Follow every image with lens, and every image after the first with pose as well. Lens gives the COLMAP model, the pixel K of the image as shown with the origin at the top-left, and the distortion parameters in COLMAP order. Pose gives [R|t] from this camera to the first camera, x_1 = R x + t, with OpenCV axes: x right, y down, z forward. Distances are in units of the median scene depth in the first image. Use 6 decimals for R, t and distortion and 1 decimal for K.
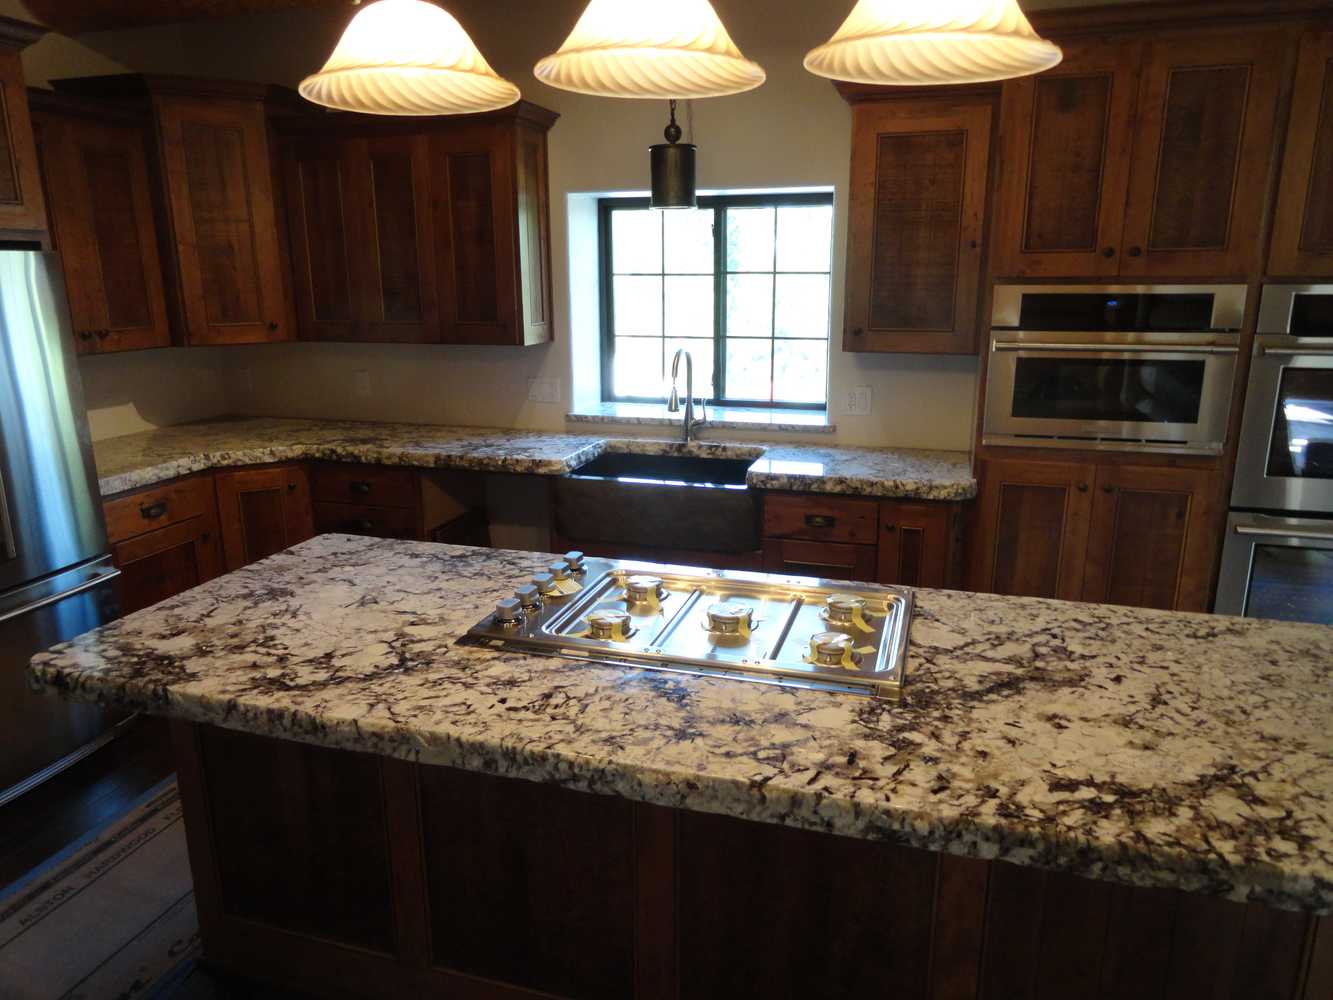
lens RADIAL K [[916.6, 0, 666.5], [0, 916.6, 500.0], [0, 0, 1]] dist [-0.005165, 0.004838]
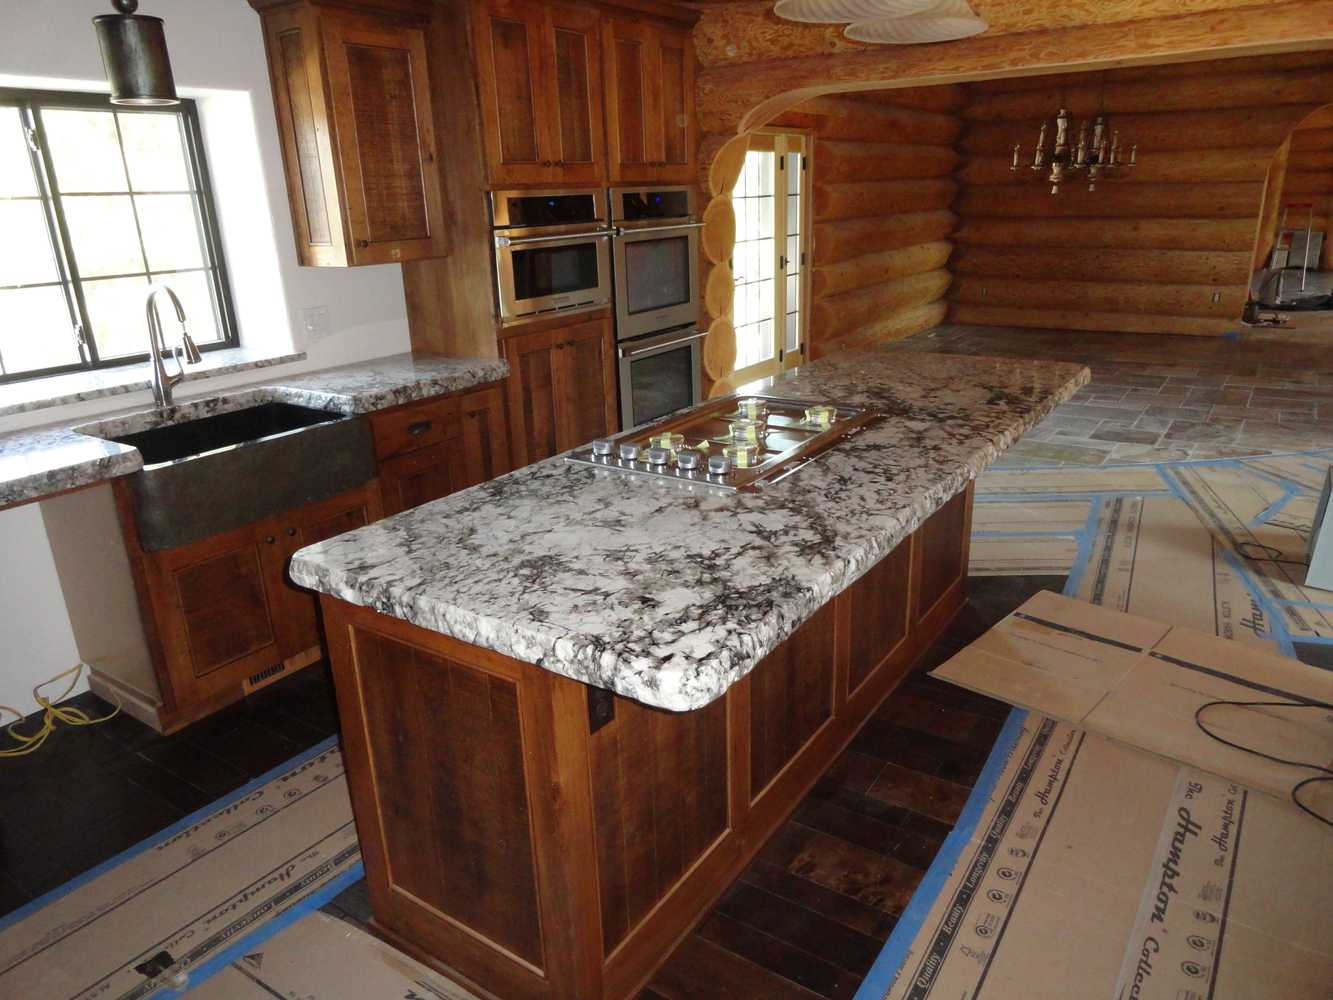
lens RADIAL K [[916.1, 0, 662.0], [0, 916.1, 502.3], [0, 0, 1]] dist [-0.003124, 0.001465]
pose [[0.299638, -0.310716, 0.902038, -1.227015], [0.265160, 0.935351, 0.234111, -0.118639], [-0.916465, 0.169036, 0.362656, 0.678724]]
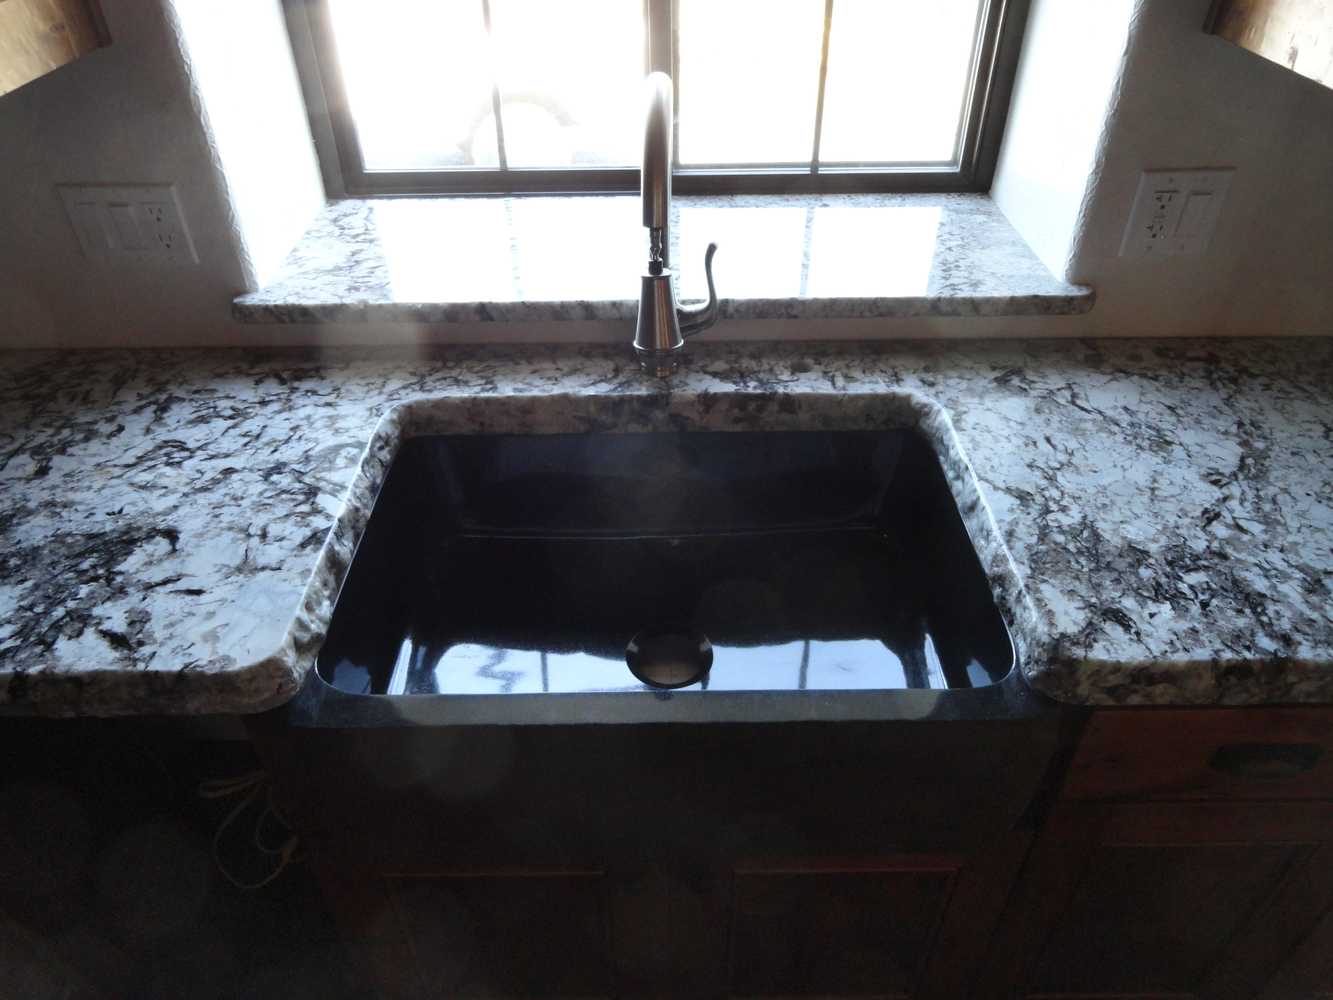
lens RADIAL K [[916.1, 0, 662.0], [0, 916.1, 502.3], [0, 0, 1]] dist [-0.003124, 0.001465]
pose [[0.954438, -0.189648, 0.230393, -0.120782], [0.078433, 0.904359, 0.419503, -0.328984], [-0.287916, -0.382320, 0.878030, 1.440681]]
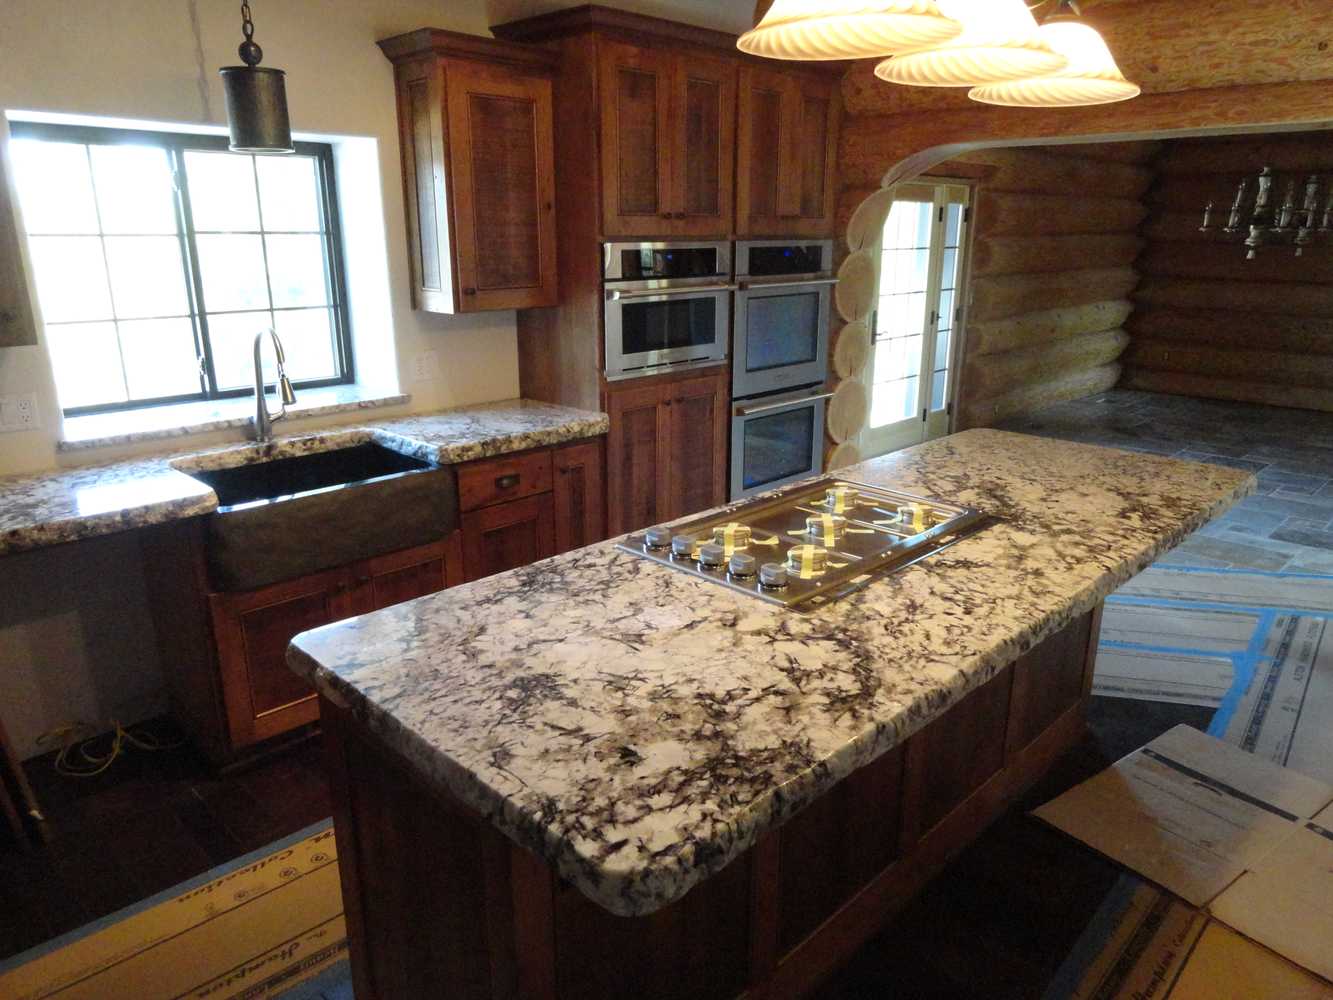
lens RADIAL K [[916.6, 0, 666.5], [0, 916.6, 500.0], [0, 0, 1]] dist [-0.005165, 0.004838]
pose [[0.466212, -0.246445, 0.849654, -1.062446], [0.213361, 0.963388, 0.162361, -0.145514], [-0.858559, 0.105589, 0.501725, 0.602866]]
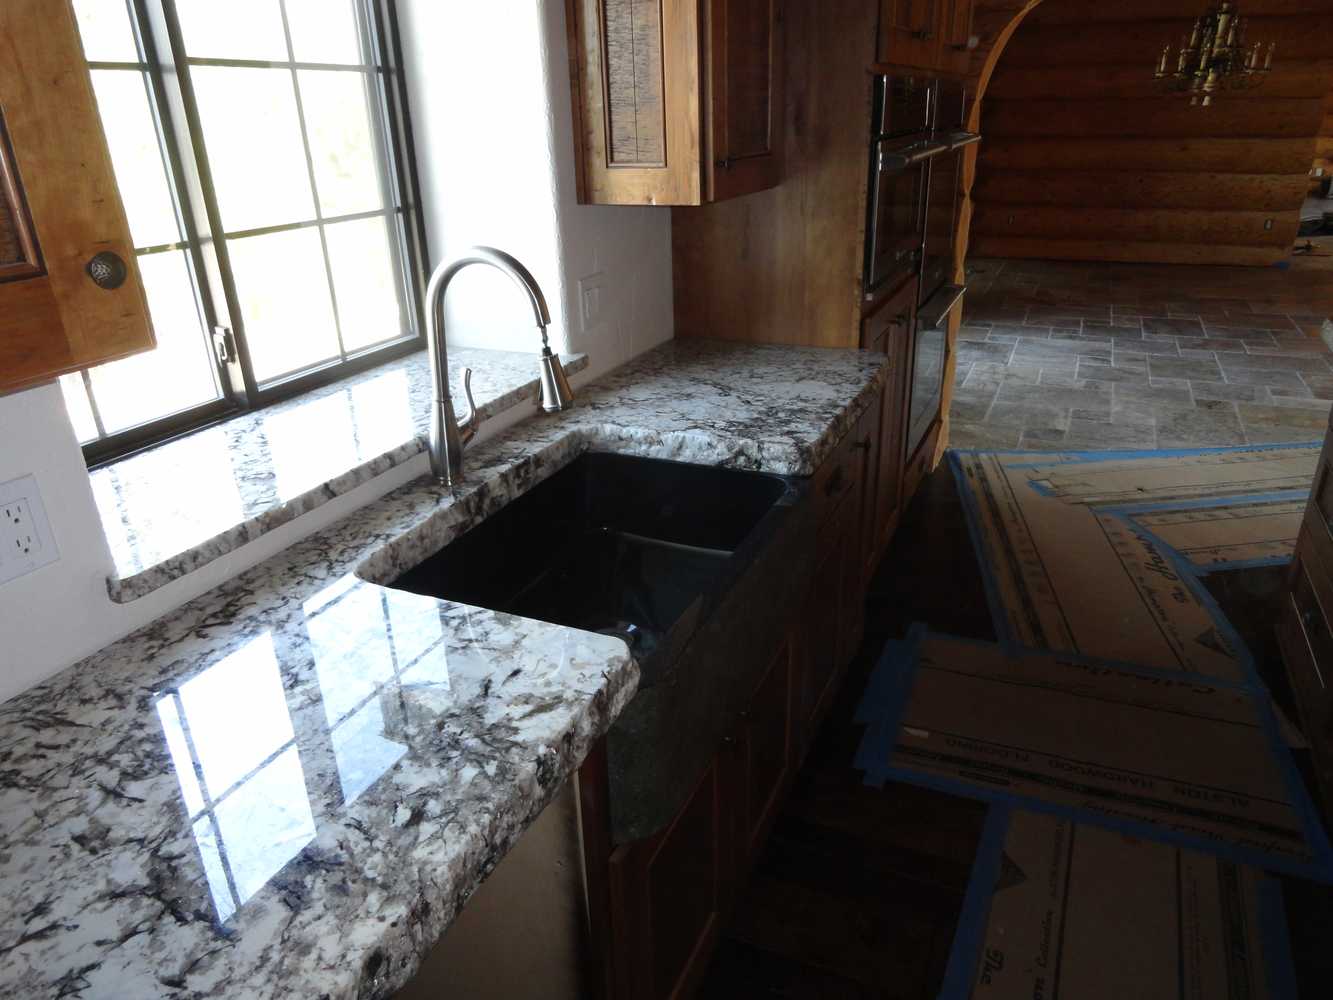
lens RADIAL K [[923.2, 0, 666.5], [0, 923.2, 500.0], [0, 0, 1]] dist [-0.005466, 0.001130]
pose [[0.122296, -0.386773, 0.914030, -0.719412], [0.268653, 0.899463, 0.344663, -0.362251], [-0.955442, 0.203406, 0.213909, 1.697969]]
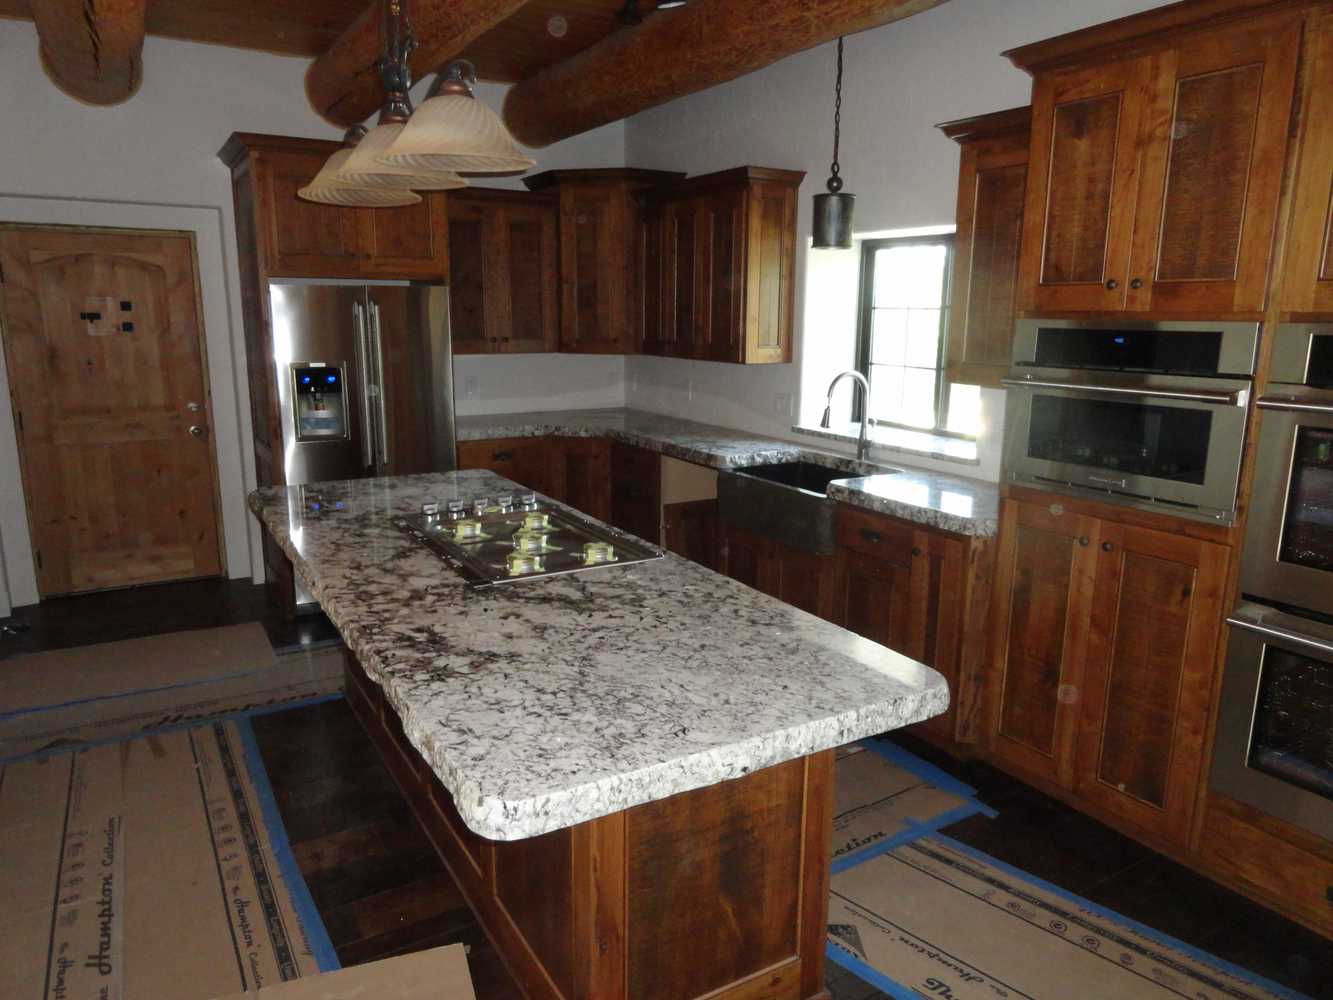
lens RADIAL K [[916.6, 0, 666.5], [0, 916.6, 500.0], [0, 0, 1]] dist [-0.005165, 0.004838]
pose [[0.742122, 0.149228, -0.653441, 1.176726], [-0.176748, 0.983964, 0.023976, -0.004679], [0.646540, 0.097701, 0.756598, 0.069020]]
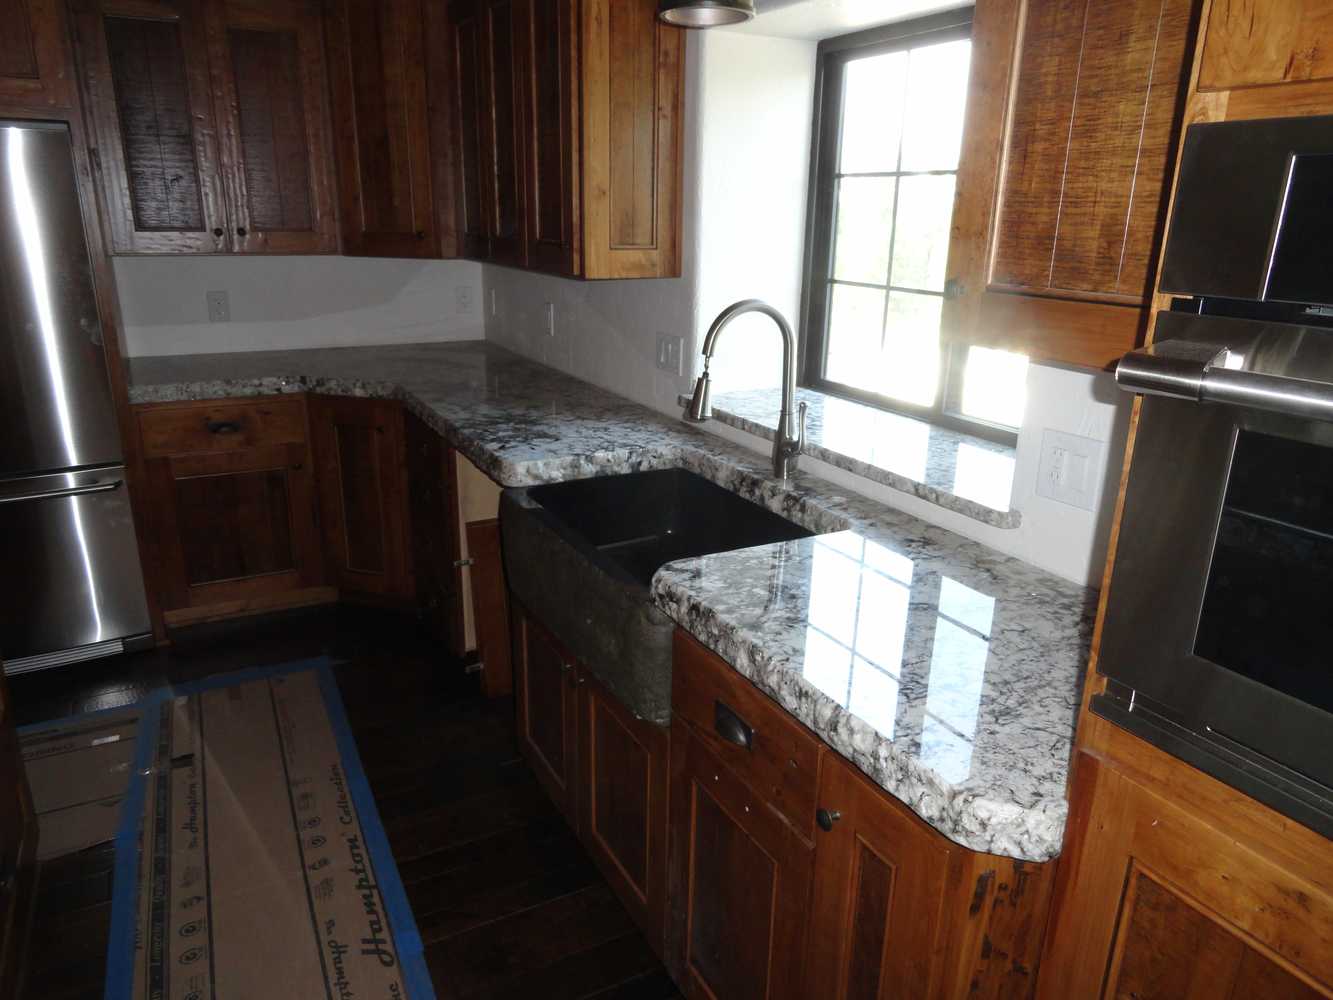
lens RADIAL K [[916.6, 0, 666.5], [0, 916.6, 500.0], [0, 0, 1]] dist [-0.005165, 0.004838]
pose [[0.712951, 0.227740, -0.663201, 0.700293], [-0.193377, 0.972970, 0.126230, -0.220874], [0.674023, 0.038252, 0.737720, 1.145326]]
